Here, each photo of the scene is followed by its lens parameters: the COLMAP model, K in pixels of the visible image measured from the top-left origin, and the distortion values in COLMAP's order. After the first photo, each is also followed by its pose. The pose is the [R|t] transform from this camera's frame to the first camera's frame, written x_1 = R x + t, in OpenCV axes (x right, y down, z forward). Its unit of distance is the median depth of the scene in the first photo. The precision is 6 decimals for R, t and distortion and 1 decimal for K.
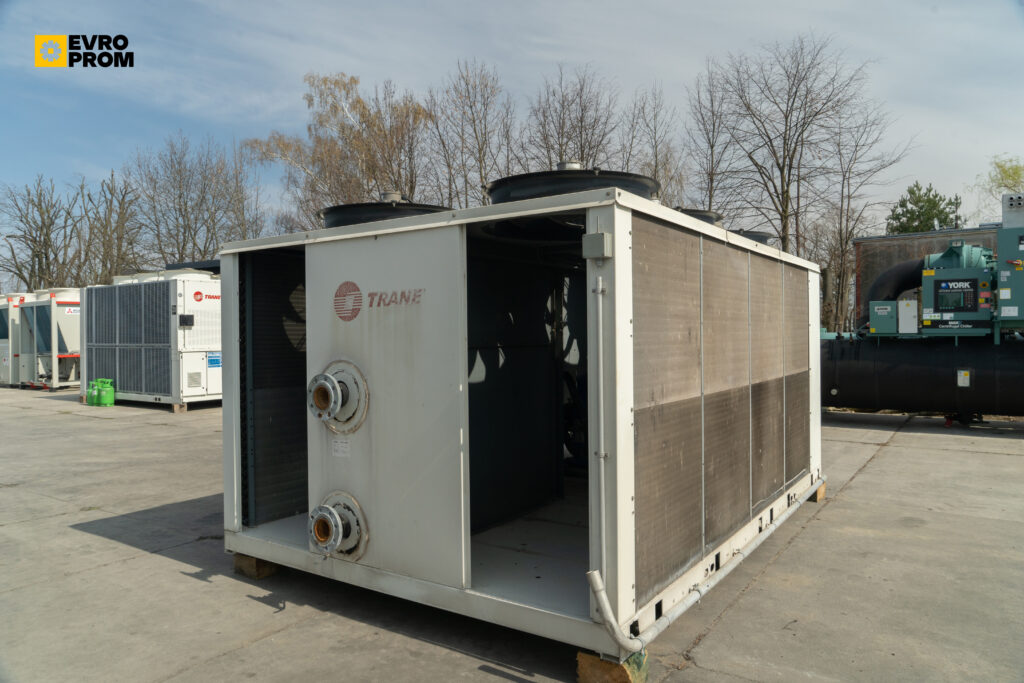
lens RADIAL K [[694.1, 0, 511.7], [0, 694.1, 341.1], [0, 0, 1]] dist [-0.004477, 0.006350]
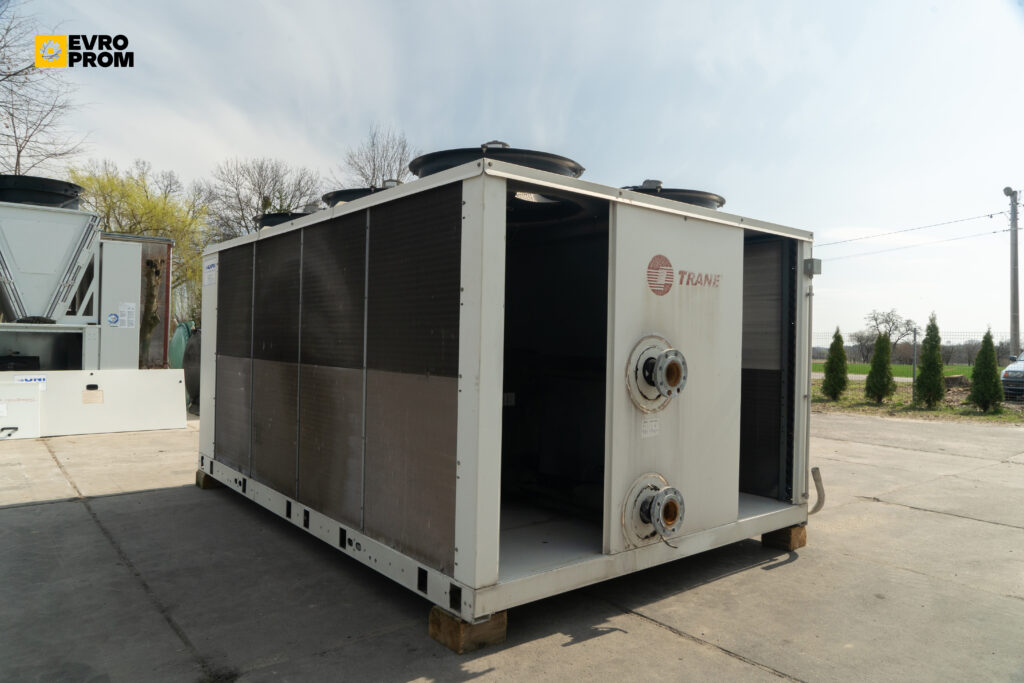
lens RADIAL K [[694.1, 0, 514.9], [0, 694.1, 341.4], [0, 0, 1]] dist [-0.004477, 0.006350]
pose [[0.282523, 0.015623, 0.959133, -1.247982], [-0.014361, 0.999824, -0.012056, 0.051209], [-0.959153, -0.010368, 0.282698, 0.934298]]
